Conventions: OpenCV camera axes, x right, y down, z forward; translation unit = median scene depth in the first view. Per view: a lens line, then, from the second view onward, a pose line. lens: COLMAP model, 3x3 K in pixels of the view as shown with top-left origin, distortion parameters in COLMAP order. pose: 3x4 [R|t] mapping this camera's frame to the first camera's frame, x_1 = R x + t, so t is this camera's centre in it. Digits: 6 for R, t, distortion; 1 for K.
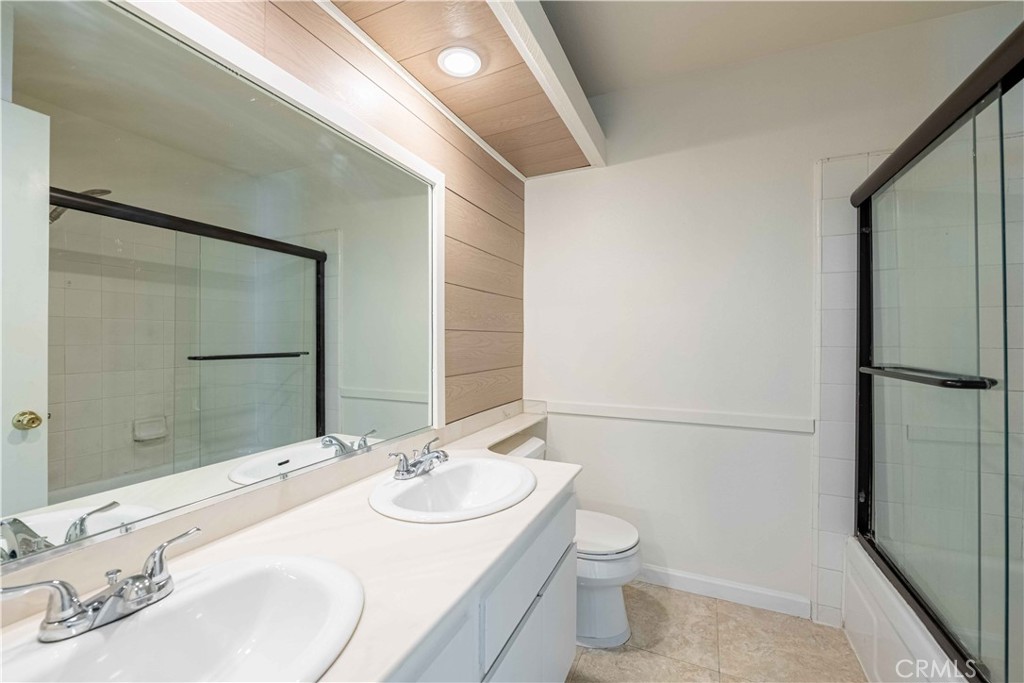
lens RADIAL K [[411.5, 0, 512.0], [0, 411.5, 341.5], [0, 0, 1]] dist [-0.008596, -0.000246]
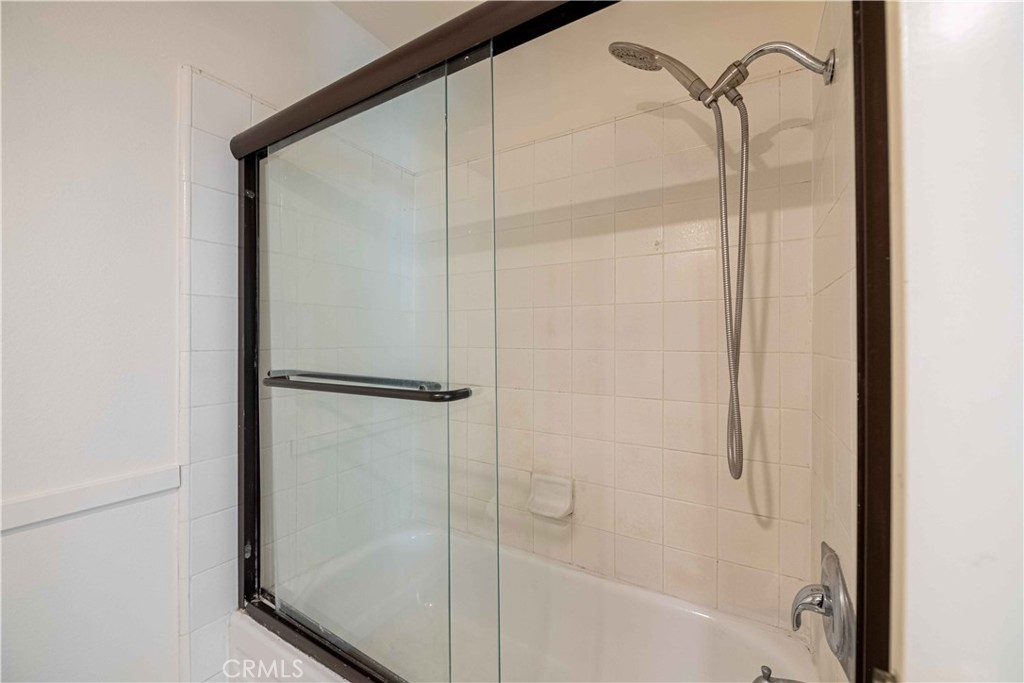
lens RADIAL K [[405.8, 0, 511.6], [0, 405.8, 337.2], [0, 0, 1]] dist [-0.004340, -0.000420]
pose [[0.113919, 0.000082, 0.993490, 0.187936], [0.008141, 0.999966, -0.001016, -0.005053], [-0.993457, 0.008203, 0.113914, 0.457143]]
